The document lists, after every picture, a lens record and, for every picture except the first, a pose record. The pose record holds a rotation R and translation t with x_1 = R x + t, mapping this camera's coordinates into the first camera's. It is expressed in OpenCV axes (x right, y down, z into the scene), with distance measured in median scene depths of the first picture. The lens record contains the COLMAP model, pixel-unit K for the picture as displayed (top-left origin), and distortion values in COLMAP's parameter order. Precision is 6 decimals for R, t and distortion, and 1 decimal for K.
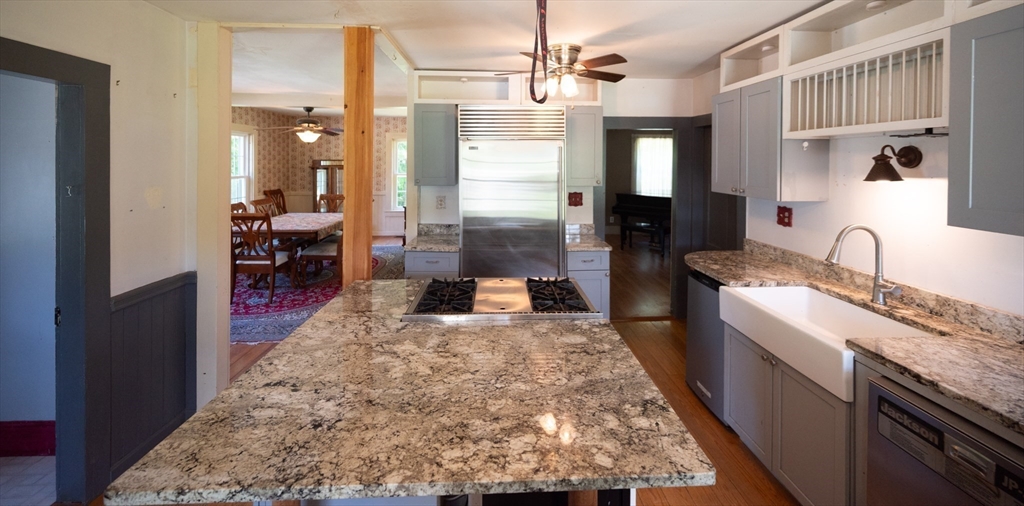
lens RADIAL K [[408.2, 0, 502.5], [0, 408.2, 175.6], [0, 0, 1]] dist [-0.001568, -0.000383]
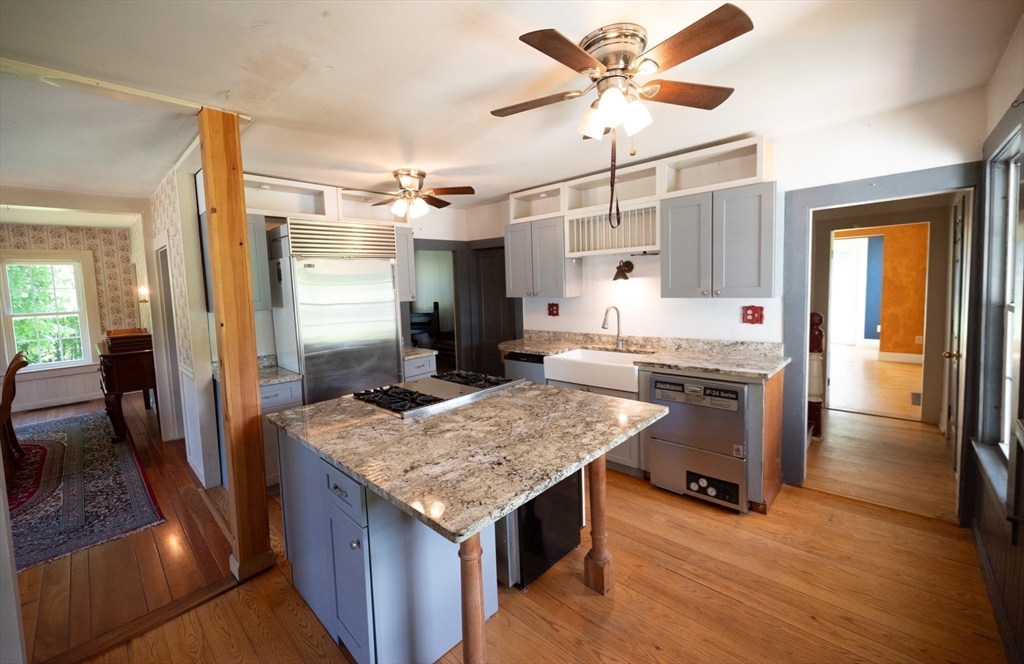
lens RADIAL K [[410.3, 0, 511.4], [0, 410.3, 328.8], [0, 0, 1]] dist [-0.003145, -0.000281]
pose [[0.717387, -0.107186, 0.688380, -0.581937], [0.060135, 0.993933, 0.092094, 0.024993], [-0.694075, -0.024671, 0.719480, 0.009420]]
